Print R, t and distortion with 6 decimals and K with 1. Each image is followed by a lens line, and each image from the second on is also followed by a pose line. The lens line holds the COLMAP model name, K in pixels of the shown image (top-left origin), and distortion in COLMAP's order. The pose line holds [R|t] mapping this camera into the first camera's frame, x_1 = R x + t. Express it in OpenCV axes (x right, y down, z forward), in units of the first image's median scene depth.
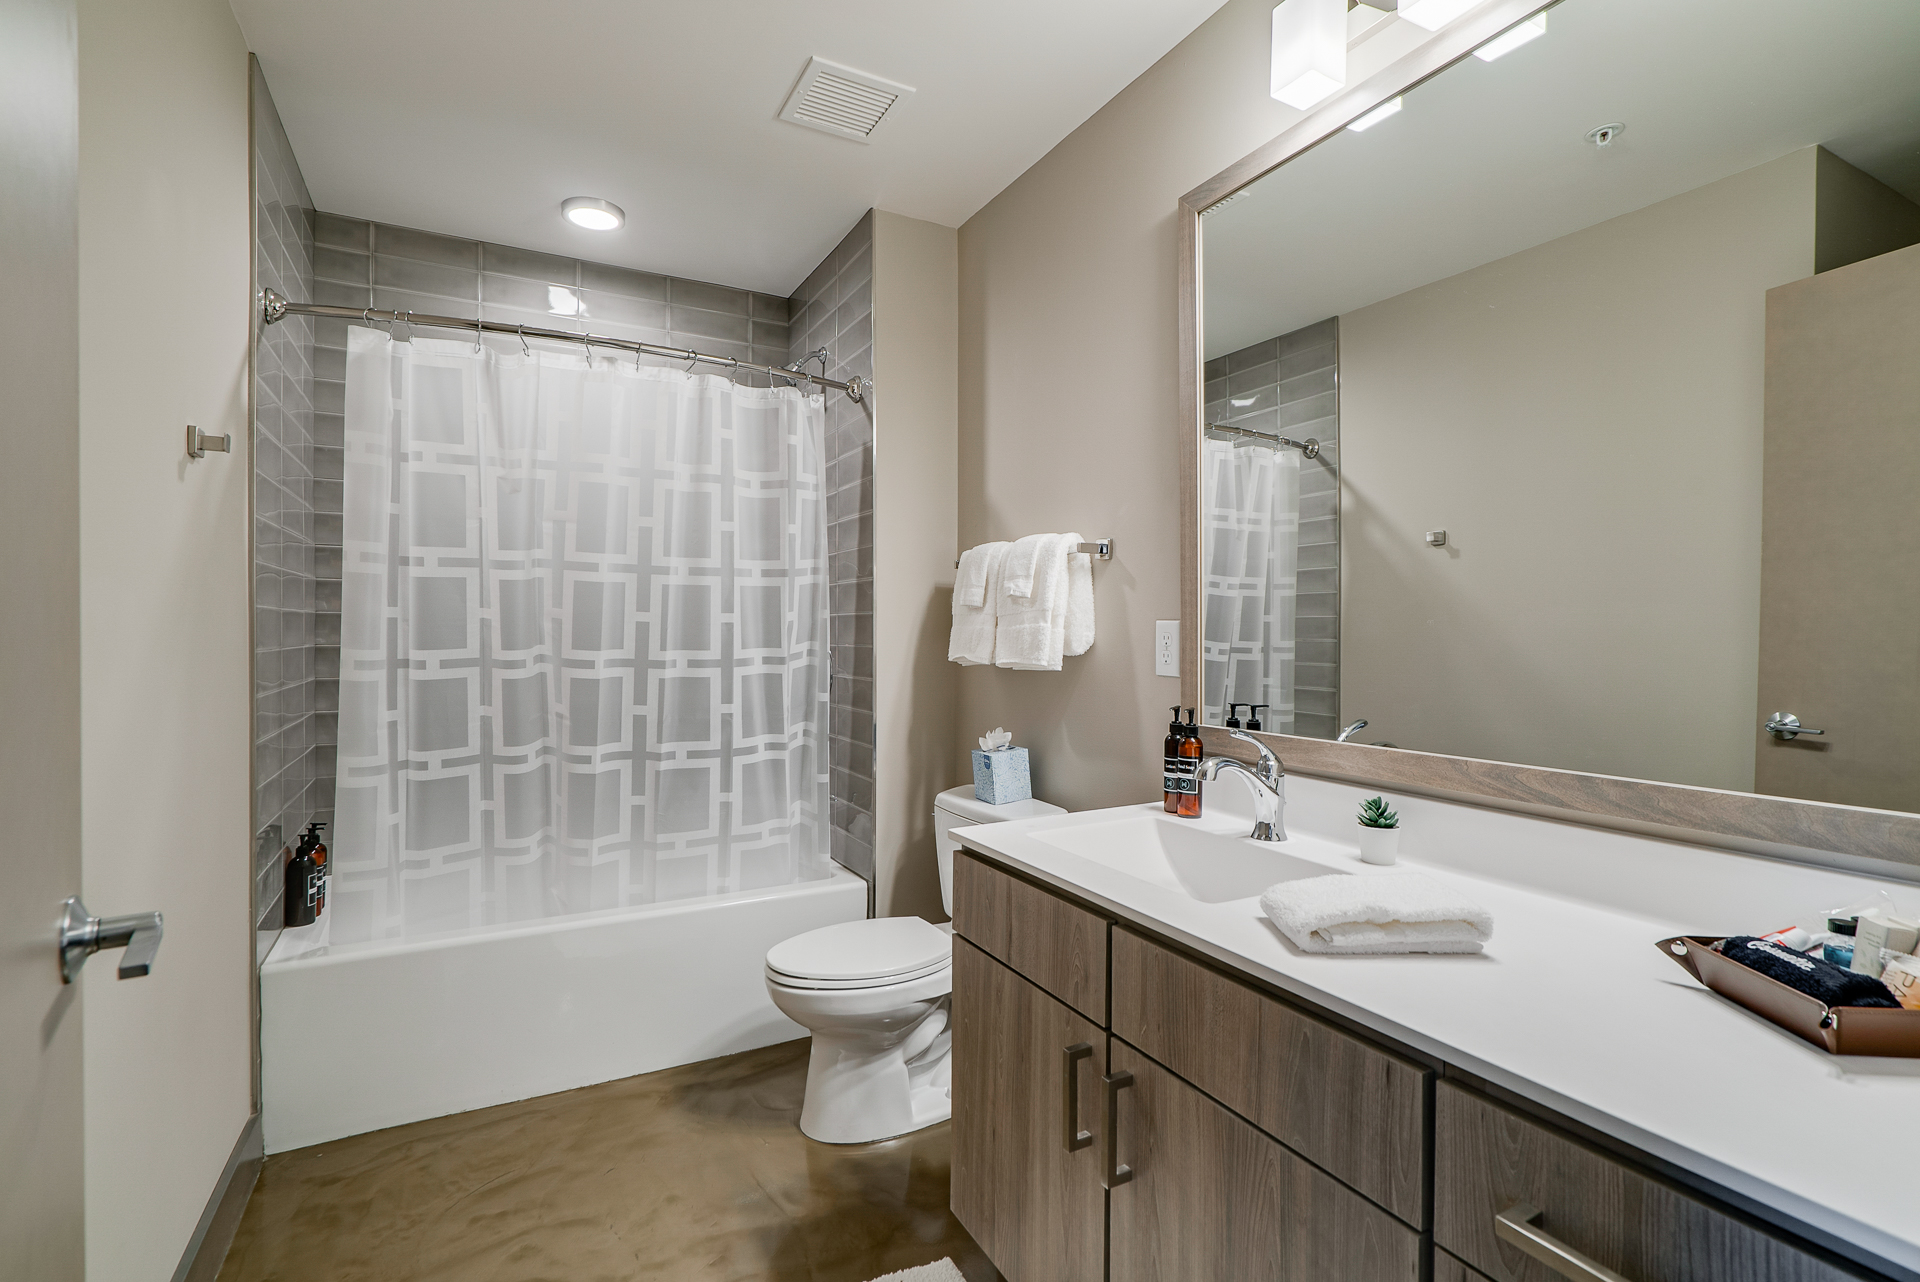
lens RADIAL K [[883.8, 0, 941.0], [0, 883.8, 652.2], [0, 0, 1]] dist [-0.006825, 0.003858]
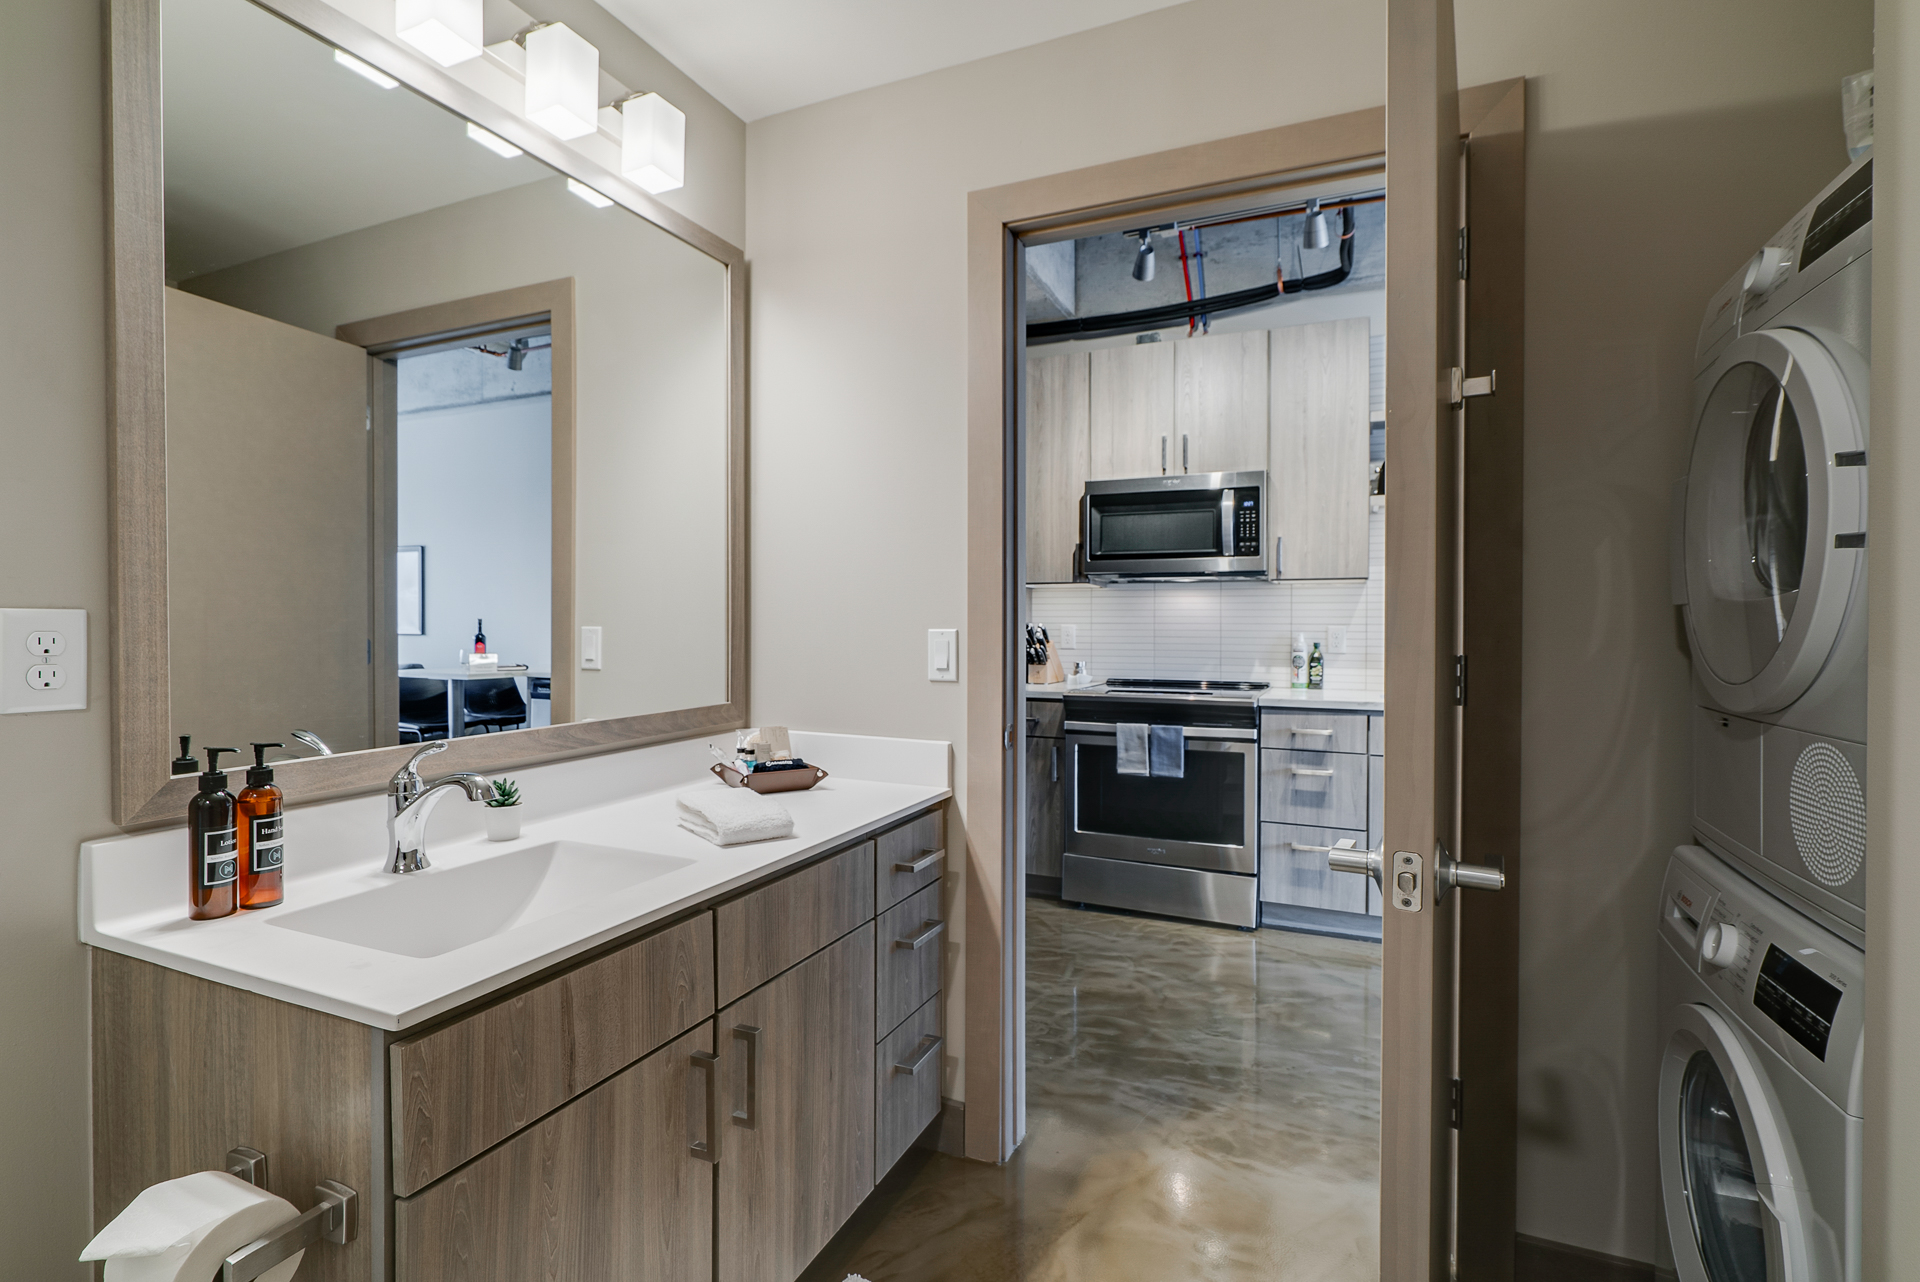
lens RADIAL K [[883.8, 0, 953.0], [0, 883.8, 624.4], [0, 0, 1]] dist [-0.006825, 0.003858]
pose [[-0.614234, -0.007774, 0.789085, -0.794705], [0.015105, 0.999652, 0.021607, -0.046227], [-0.788979, 0.025191, -0.613903, 1.399651]]
